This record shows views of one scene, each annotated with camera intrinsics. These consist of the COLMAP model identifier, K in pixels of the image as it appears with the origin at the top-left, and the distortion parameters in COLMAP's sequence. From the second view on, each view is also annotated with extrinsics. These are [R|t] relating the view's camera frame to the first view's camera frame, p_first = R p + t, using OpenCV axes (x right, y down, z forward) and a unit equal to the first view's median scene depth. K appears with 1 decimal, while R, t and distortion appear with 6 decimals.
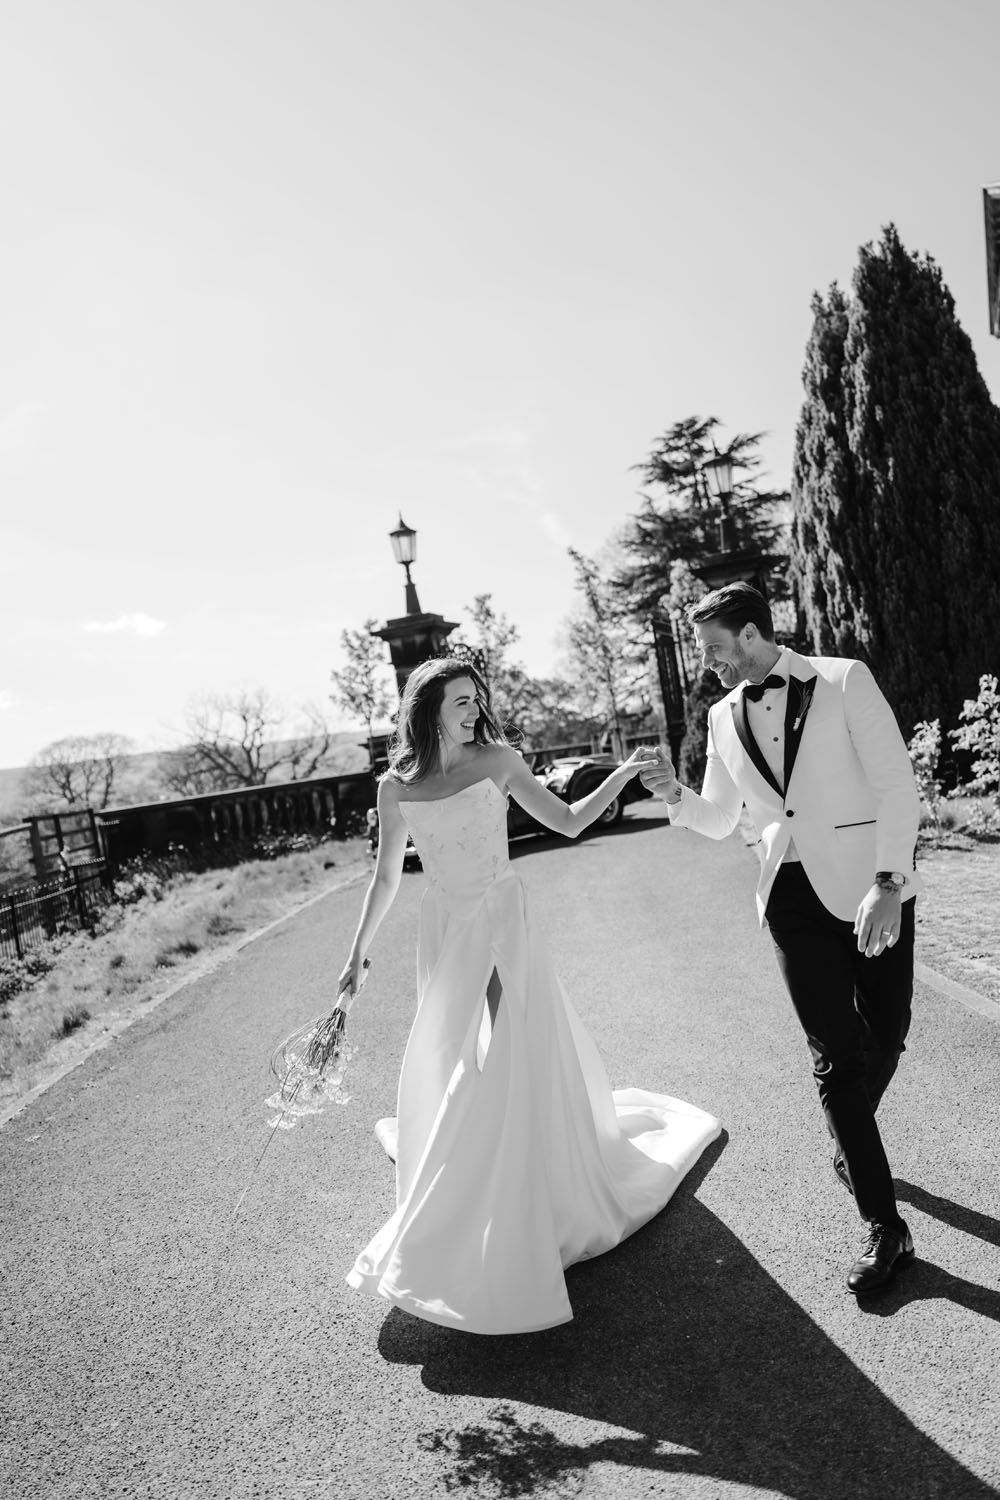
lens RADIAL K [[1242.8, 0, 492.7], [0, 1242.8, 746.0], [0, 0, 1]] dist [-0.003491, -0.001409]
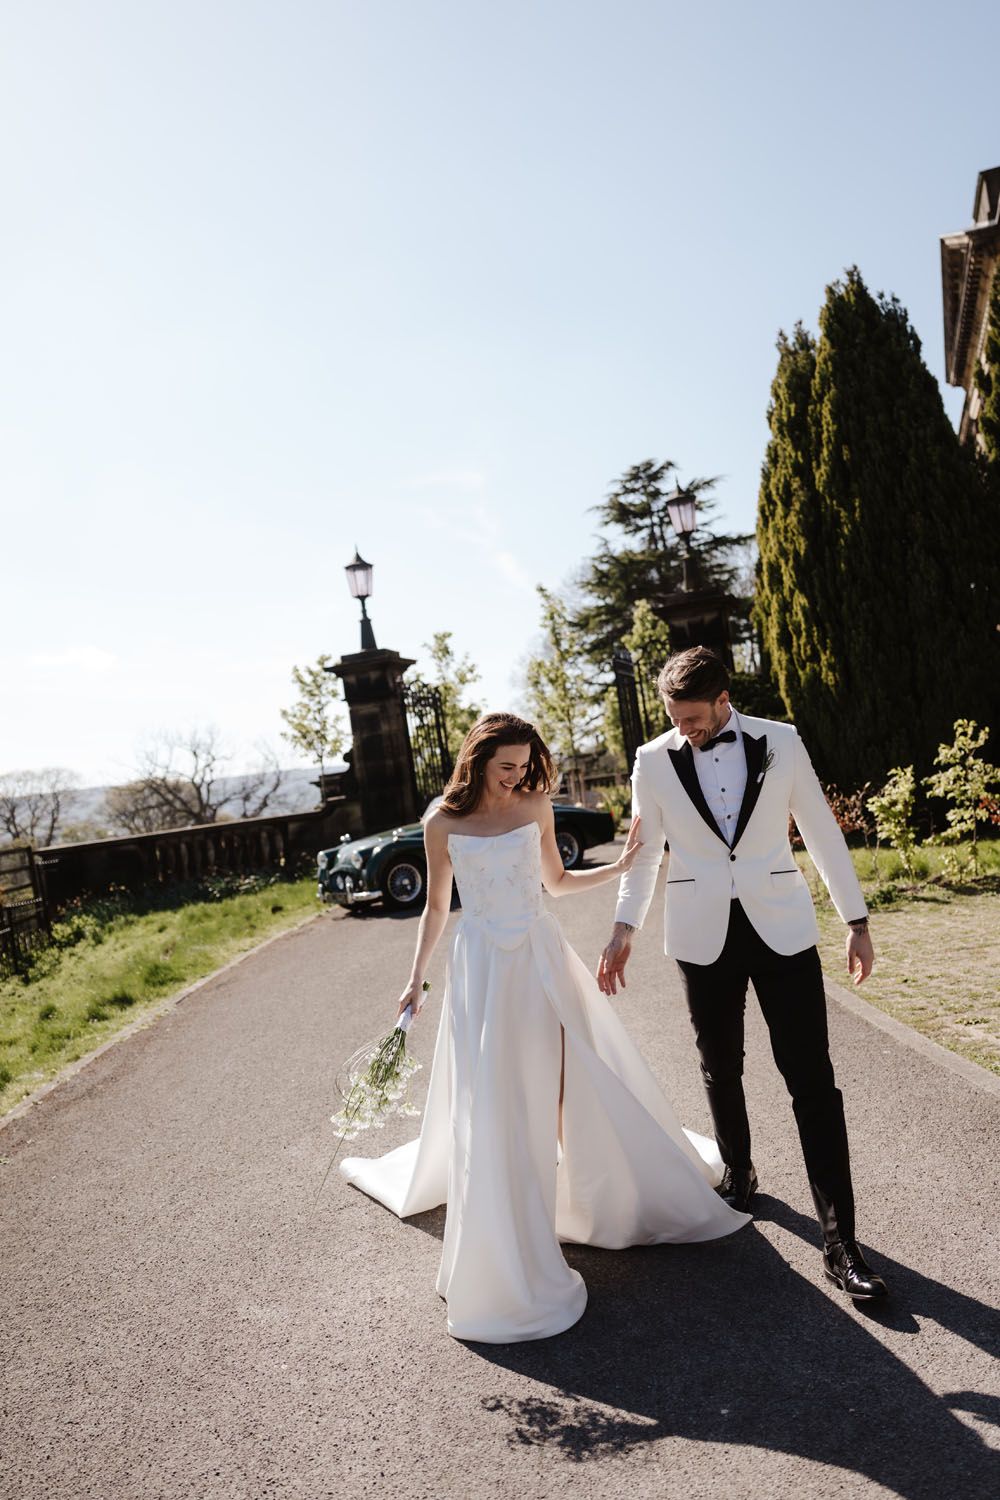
lens RADIAL K [[1242.8, 0, 492.7], [0, 1242.8, 746.0], [0, 0, 1]] dist [-0.003491, -0.001409]
pose [[0.999225, 0.012139, 0.037451, -0.002153], [-0.010970, 0.999451, -0.031268, -0.001524], [-0.037810, 0.030833, 0.998809, 0.026894]]
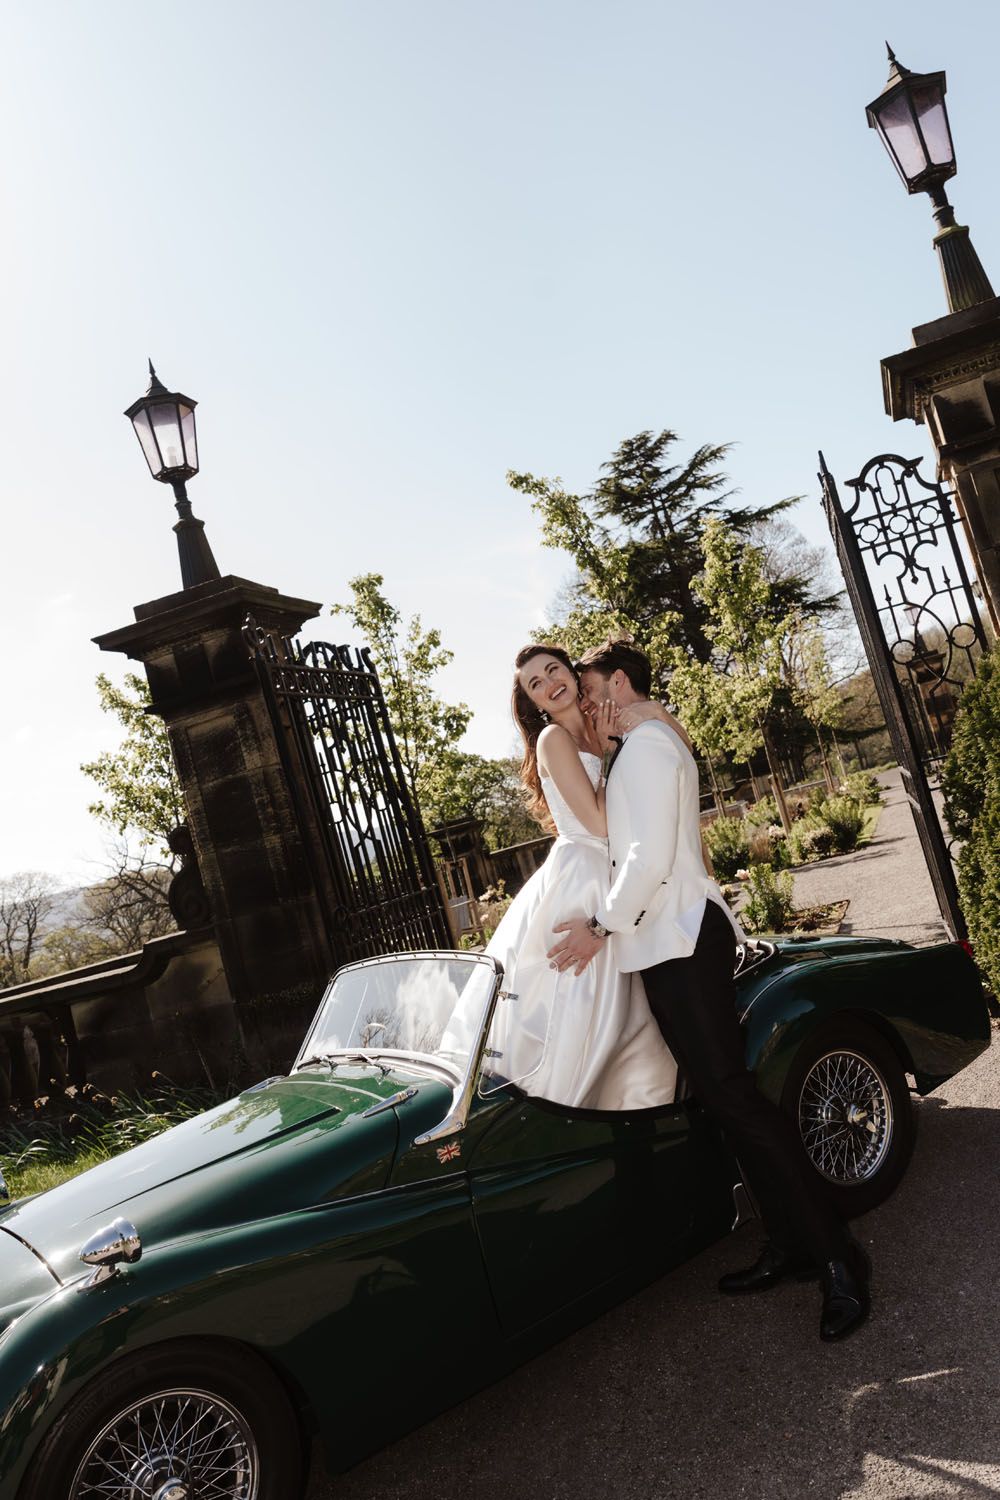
lens RADIAL K [[1242.8, 0, 492.7], [0, 1242.8, 746.0], [0, 0, 1]] dist [-0.003491, -0.001409]
pose [[0.993705, -0.105746, 0.036977, 0.014722], [0.108118, 0.991708, -0.069472, -0.013217], [-0.029324, 0.073033, 0.996898, 0.603683]]
